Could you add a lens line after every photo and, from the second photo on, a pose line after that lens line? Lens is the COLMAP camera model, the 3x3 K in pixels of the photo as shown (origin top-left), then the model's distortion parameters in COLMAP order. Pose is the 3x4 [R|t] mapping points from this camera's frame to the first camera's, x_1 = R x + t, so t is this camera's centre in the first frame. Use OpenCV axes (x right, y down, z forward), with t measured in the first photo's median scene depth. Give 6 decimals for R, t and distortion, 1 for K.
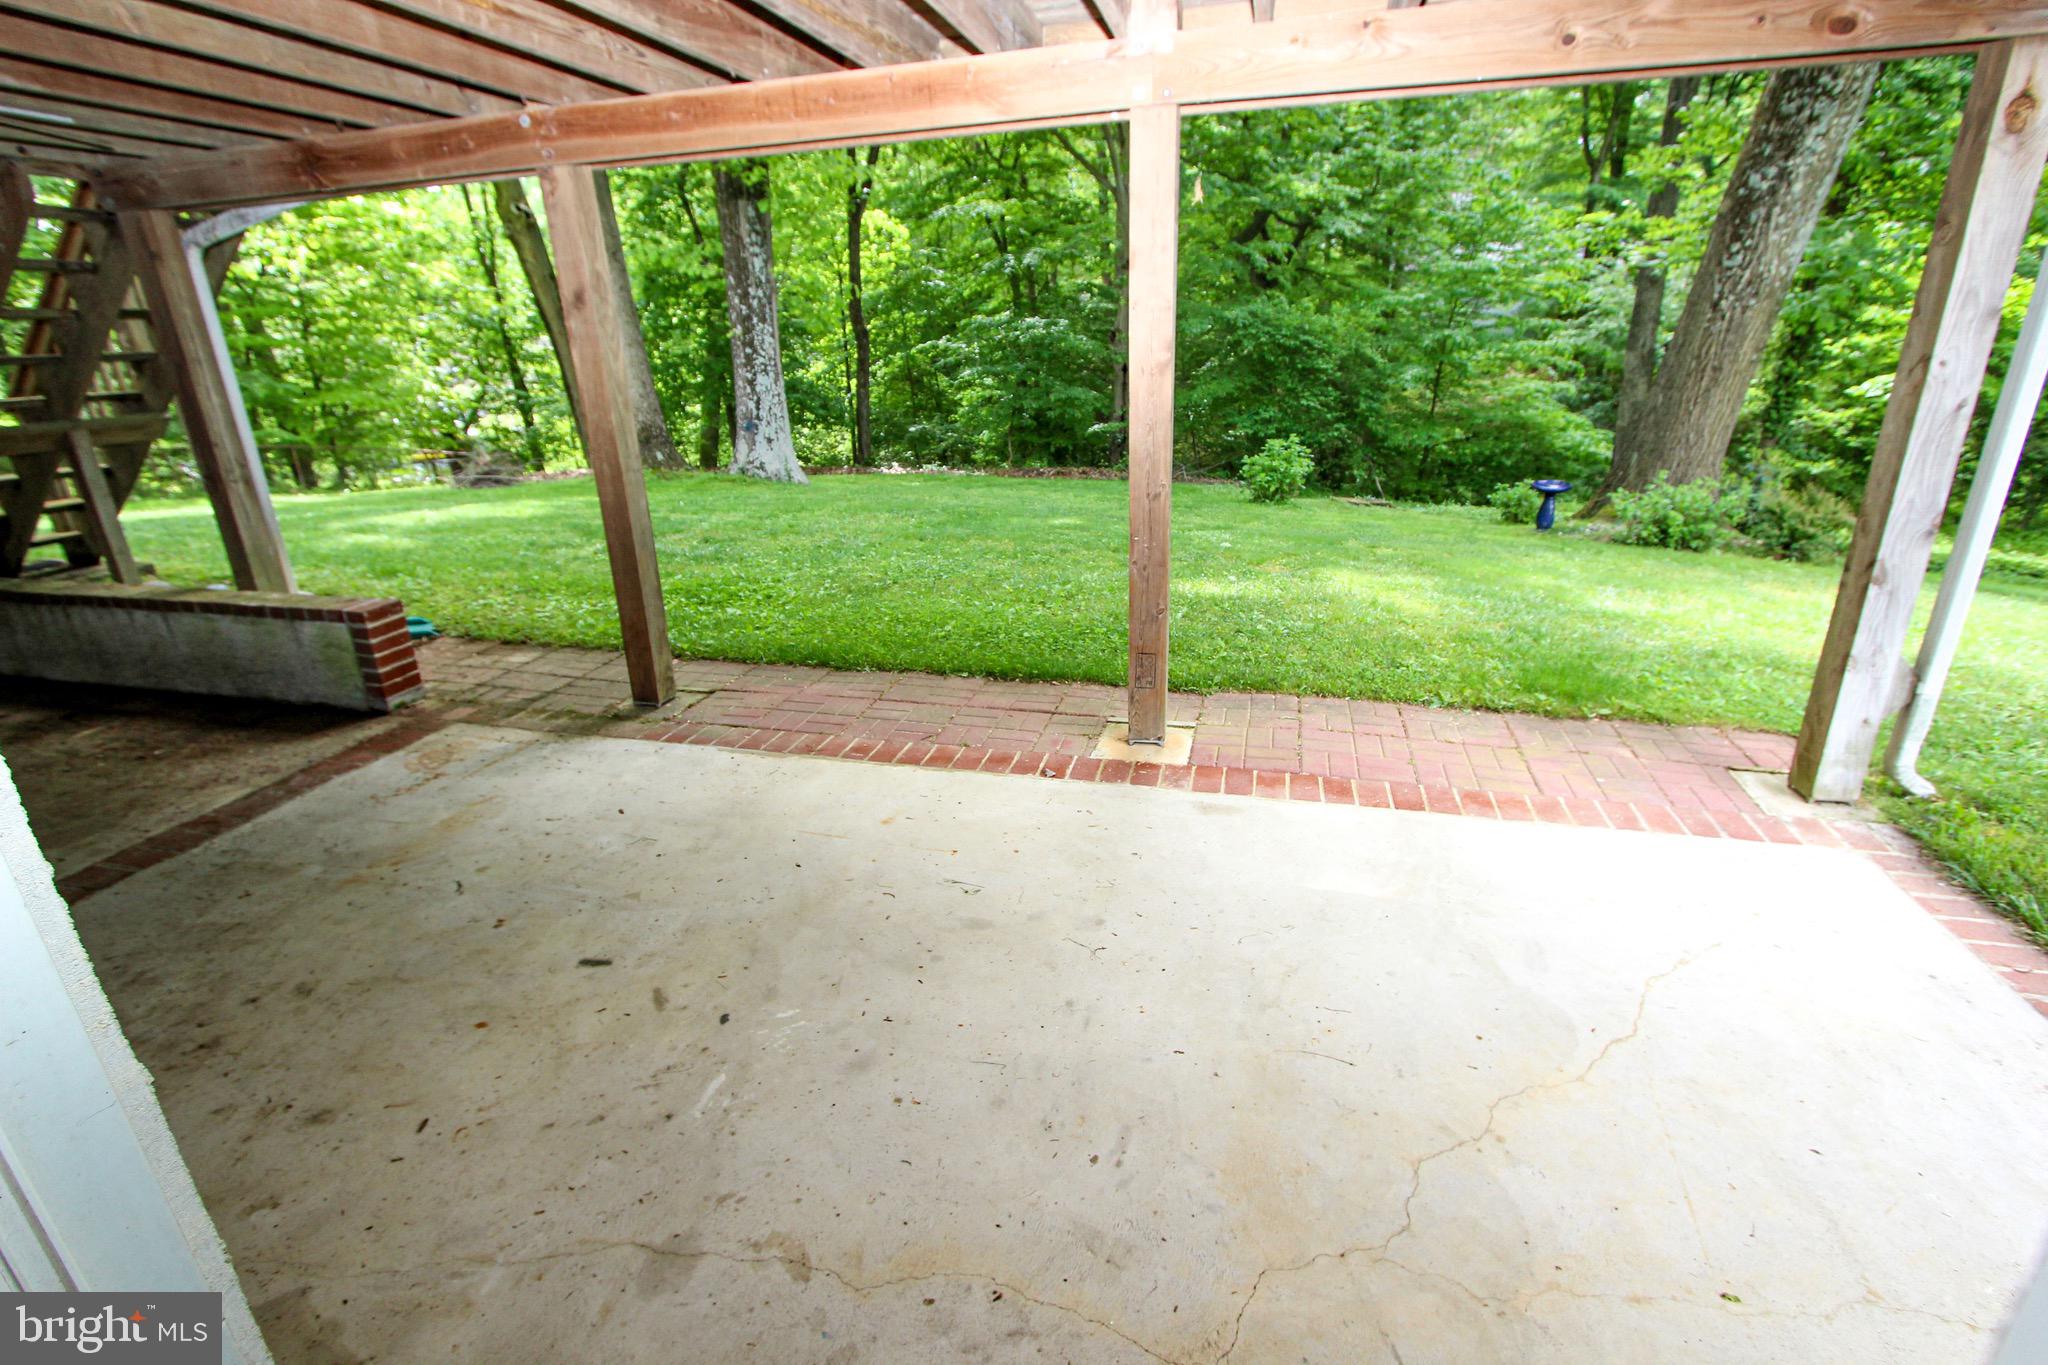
lens RADIAL K [[953.6, 0, 1024.0], [0, 953.6, 682.5], [0, 0, 1]] dist [-0.015404, 0.001705]
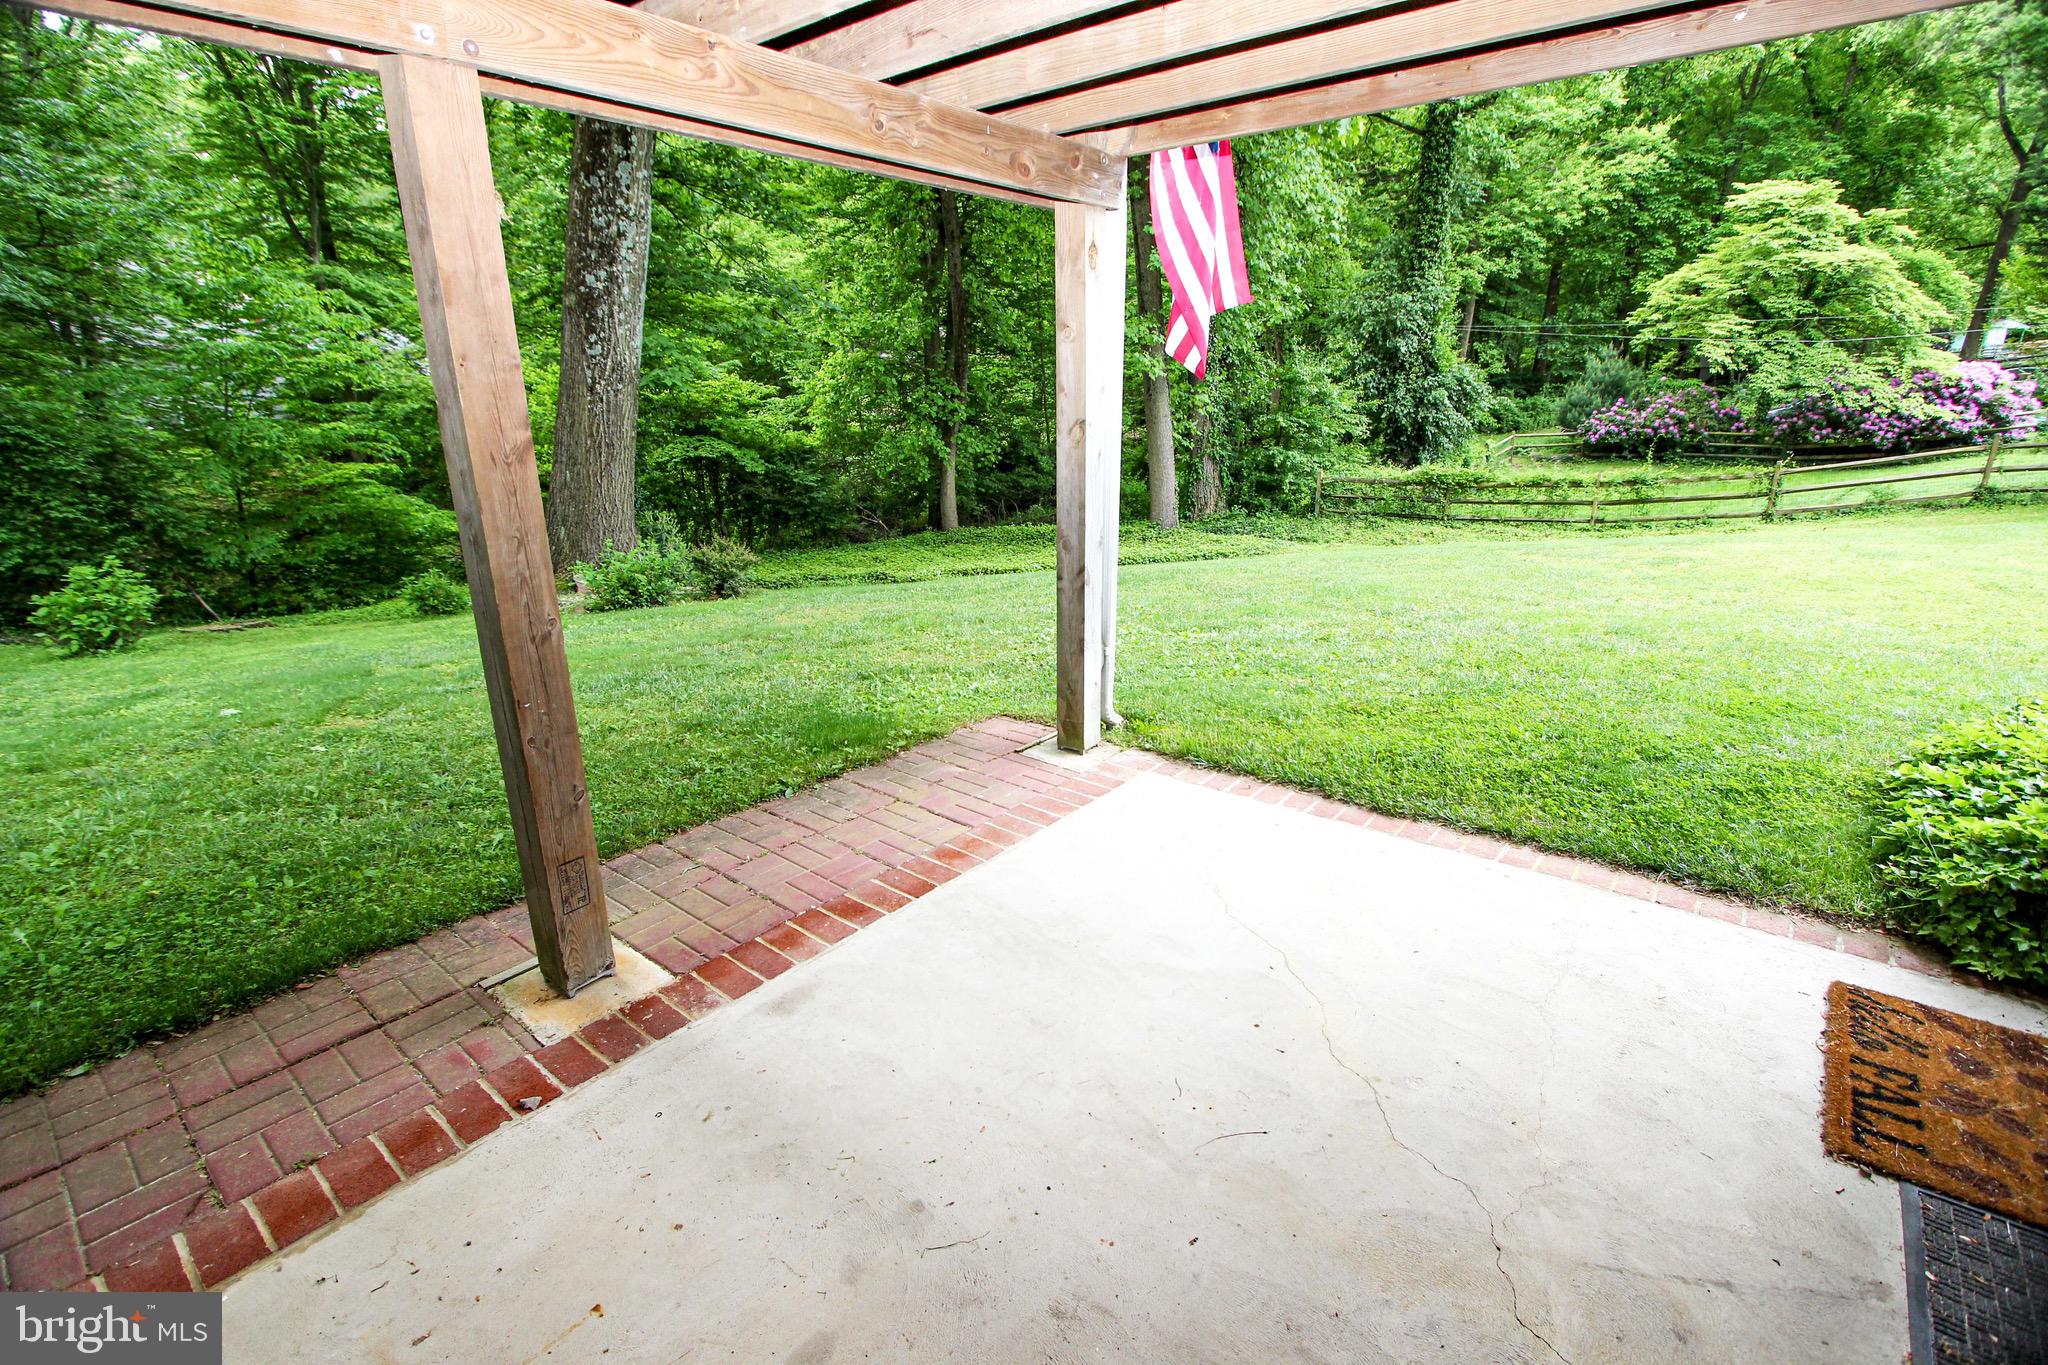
lens RADIAL K [[953.6, 0, 1024.0], [0, 953.6, 682.5], [0, 0, 1]] dist [-0.015404, 0.001705]
pose [[0.424782, -0.244996, 0.871514, -0.271276], [0.315408, 0.942419, 0.111197, -0.113565], [-0.848574, 0.227648, 0.477596, 0.335323]]
